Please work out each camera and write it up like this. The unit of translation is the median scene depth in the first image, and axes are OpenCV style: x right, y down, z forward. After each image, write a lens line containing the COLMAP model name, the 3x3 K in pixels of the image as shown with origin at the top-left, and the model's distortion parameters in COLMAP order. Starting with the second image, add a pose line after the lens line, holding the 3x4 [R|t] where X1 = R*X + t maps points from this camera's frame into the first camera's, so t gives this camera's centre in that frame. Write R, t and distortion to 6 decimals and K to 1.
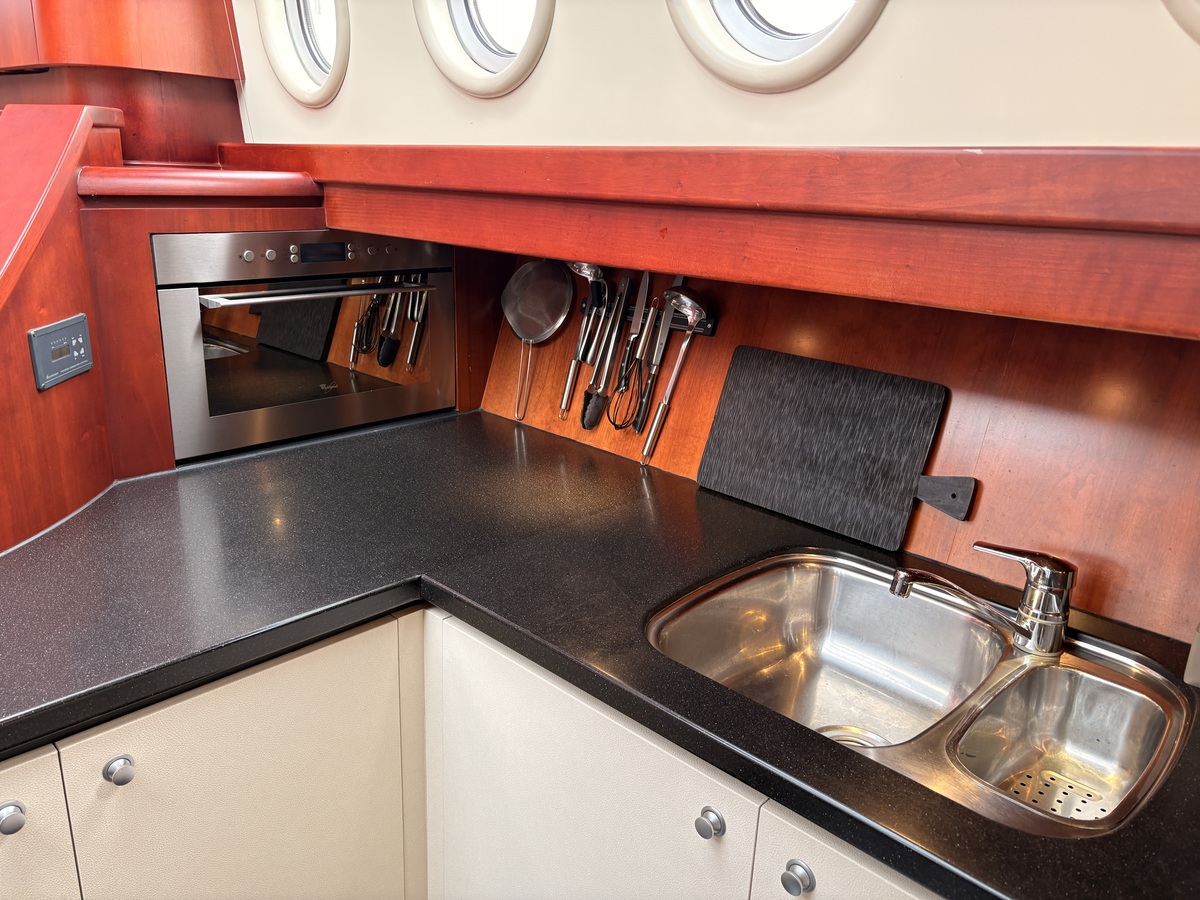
lens RADIAL K [[906.8, 0, 607.0], [0, 906.8, 447.6], [0, 0, 1]] dist [0.037426, -0.036452]
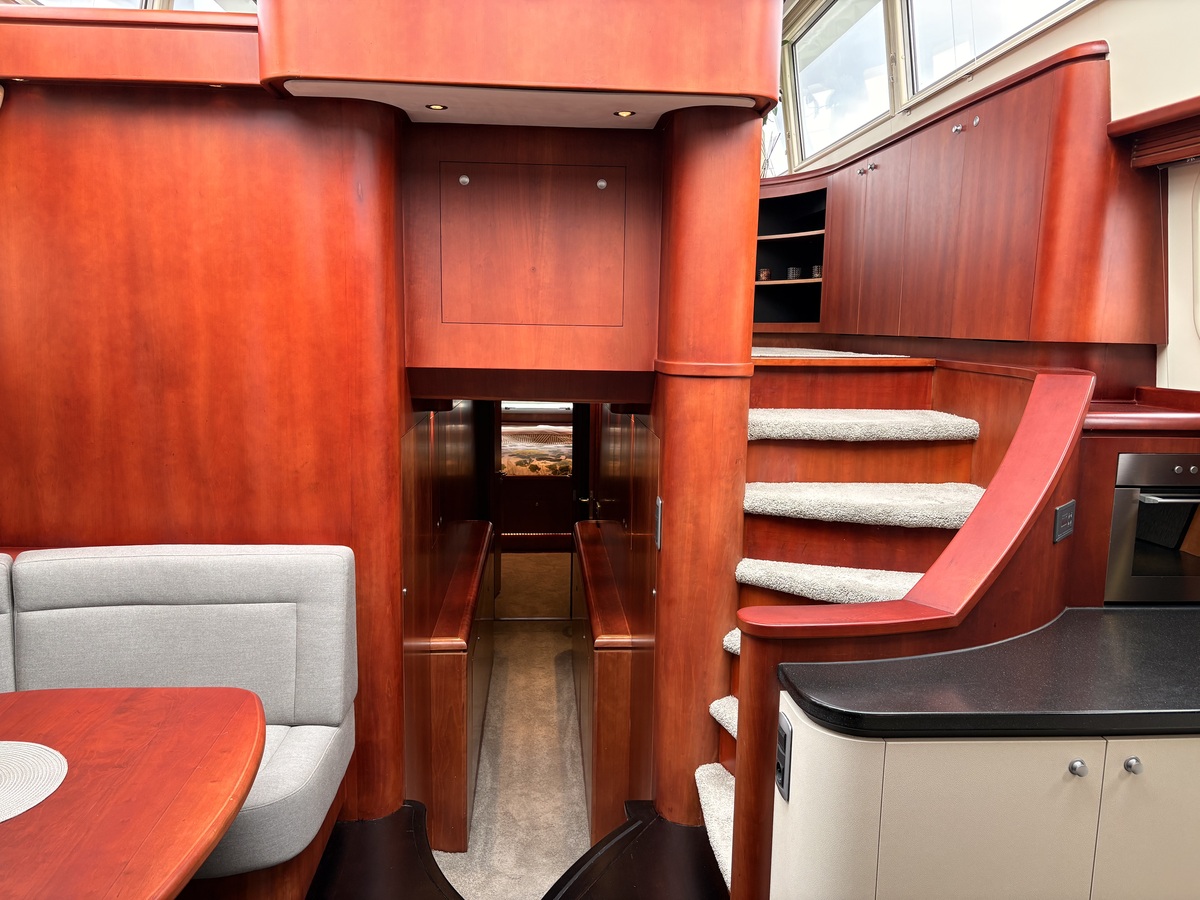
lens RADIAL K [[906.8, 0, 602.5], [0, 906.8, 462.5], [0, 0, 1]] dist [0.037426, -0.036452]
pose [[0.742834, 0.068653, -0.665946, -0.106869], [-0.189845, 0.975497, -0.111199, 0.113636], [0.641994, 0.209029, 0.737666, -0.661017]]
